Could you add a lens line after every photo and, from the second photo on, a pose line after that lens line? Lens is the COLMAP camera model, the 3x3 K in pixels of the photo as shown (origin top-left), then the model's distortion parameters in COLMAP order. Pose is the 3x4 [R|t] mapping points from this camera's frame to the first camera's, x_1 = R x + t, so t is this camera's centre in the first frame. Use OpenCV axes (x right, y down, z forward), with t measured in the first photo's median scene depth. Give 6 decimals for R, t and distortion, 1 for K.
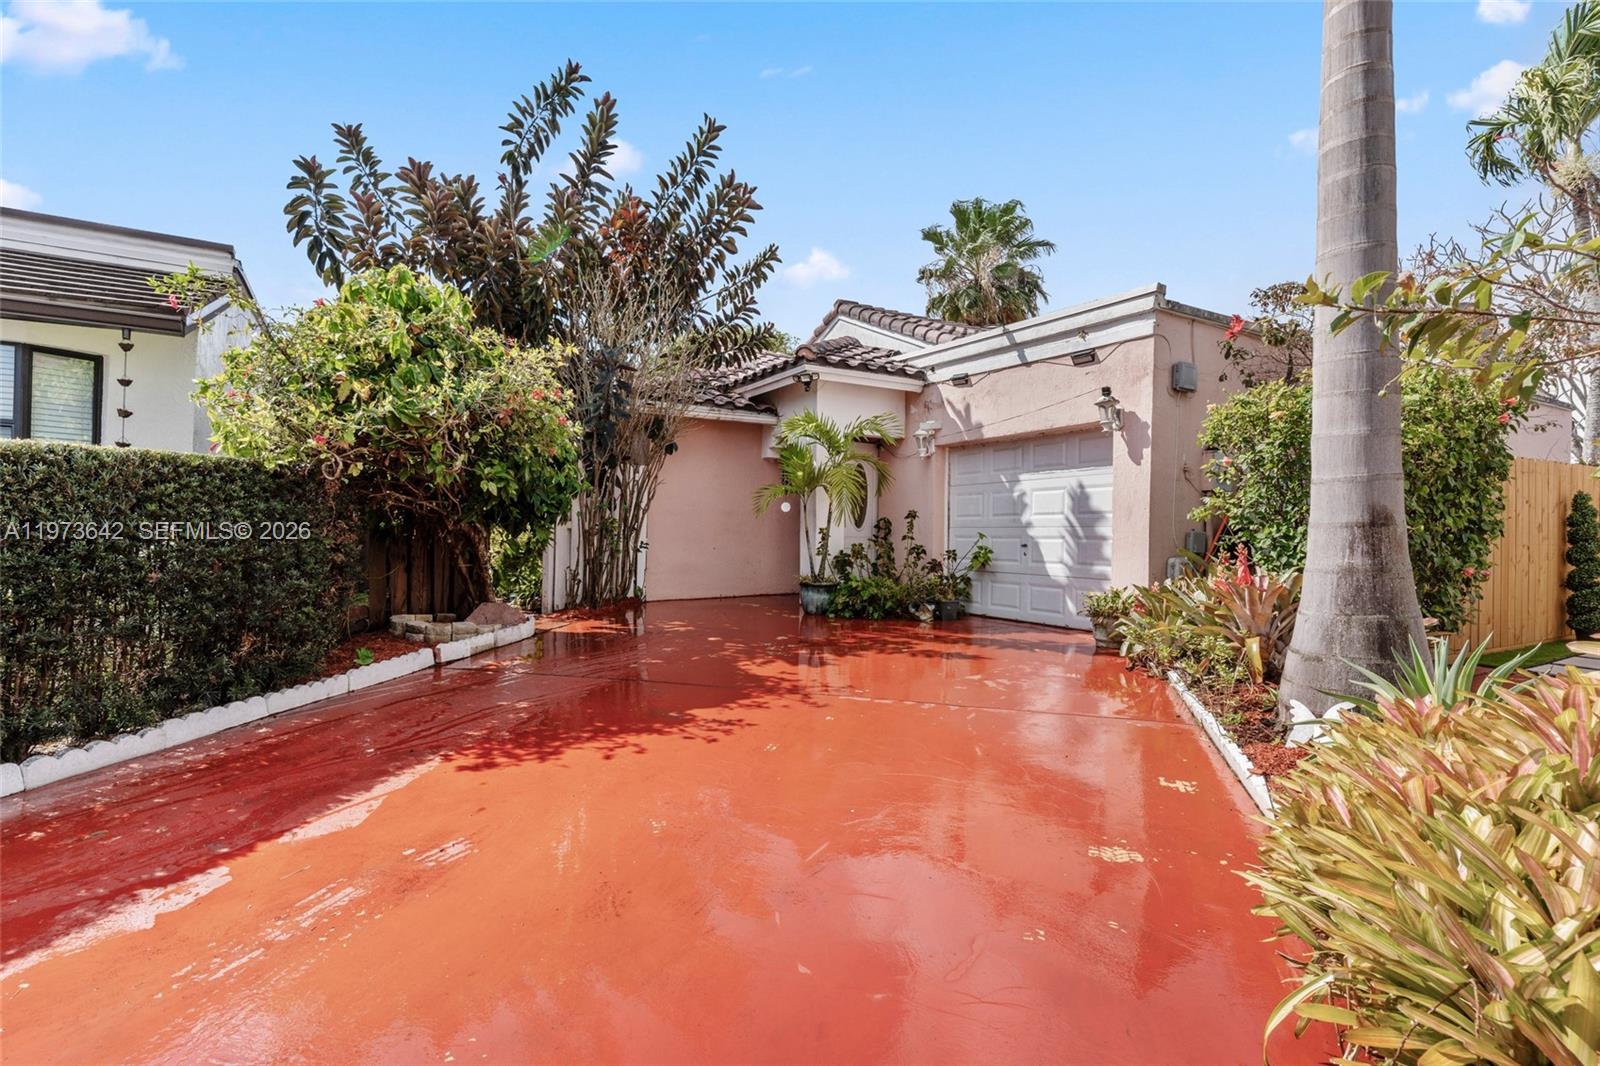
lens RADIAL K [[769.0, 0, 793.5], [0, 769.0, 530.2], [0, 0, 1]] dist [-0.000698, 0.000079]
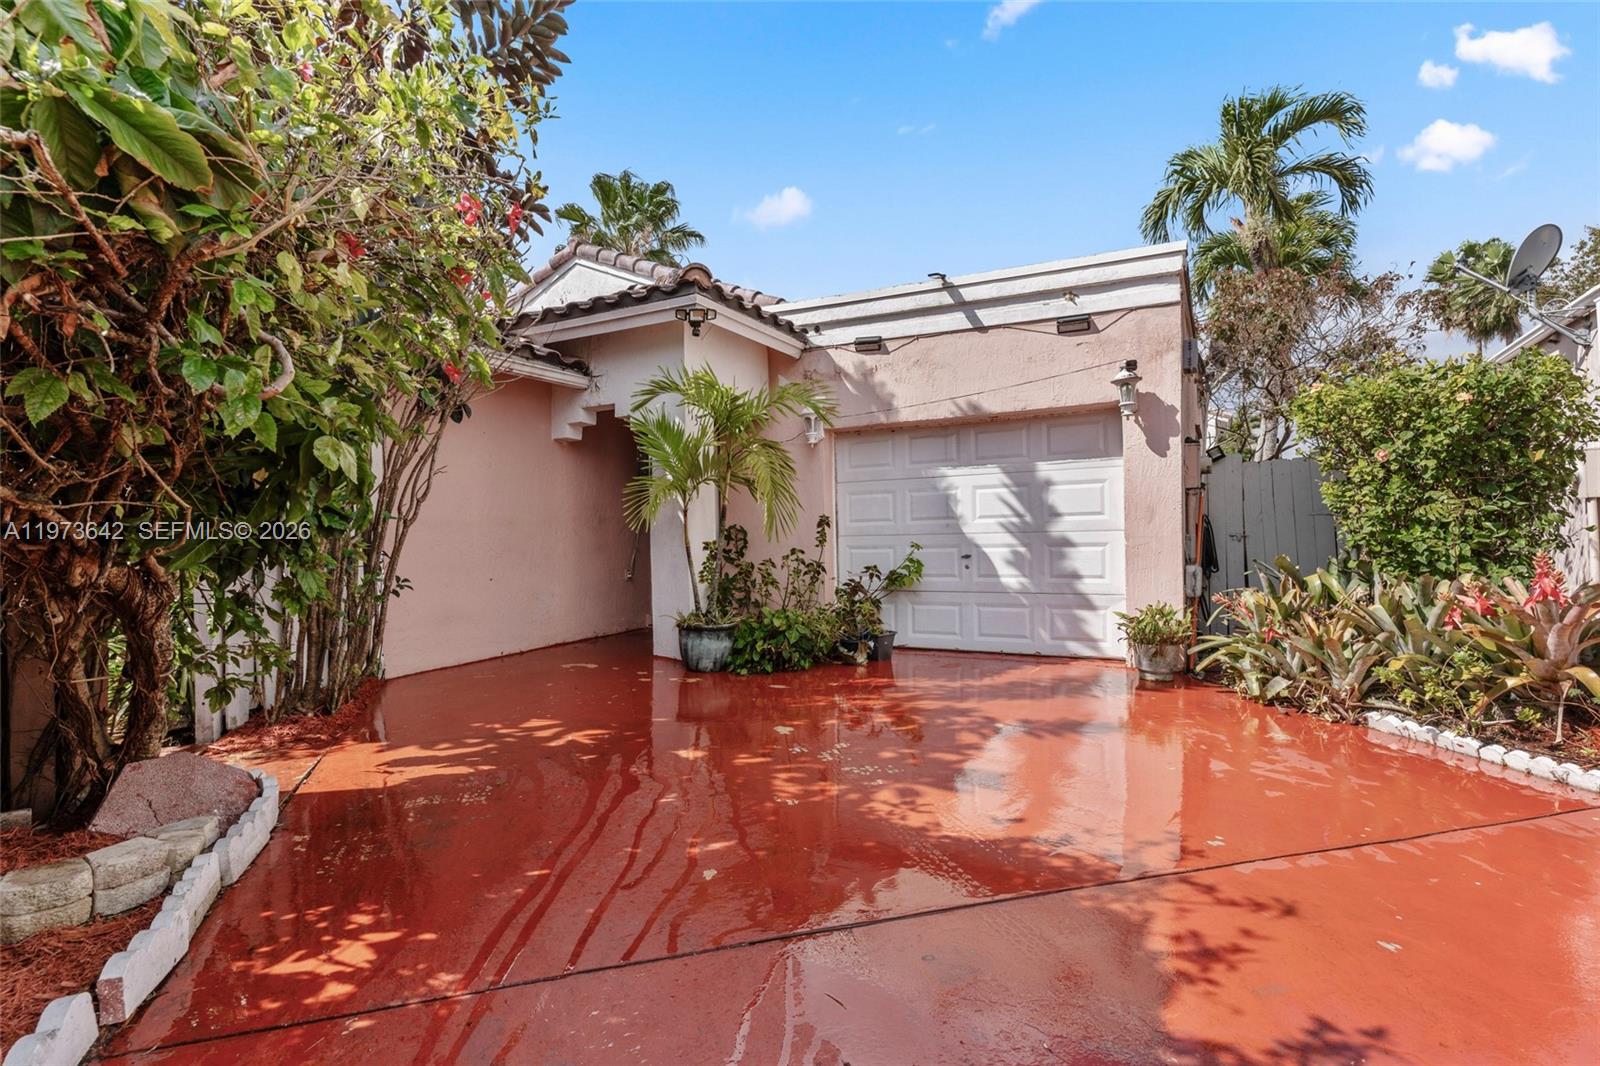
lens RADIAL K [[769.0, 0, 805.8], [0, 769.0, 531.3], [0, 0, 1]] dist [-0.000698, 0.000079]
pose [[0.845222, -0.024433, 0.533856, -0.257323], [0.025938, 0.999653, 0.004685, -0.013807], [-0.533785, 0.009887, 0.845562, 0.391242]]
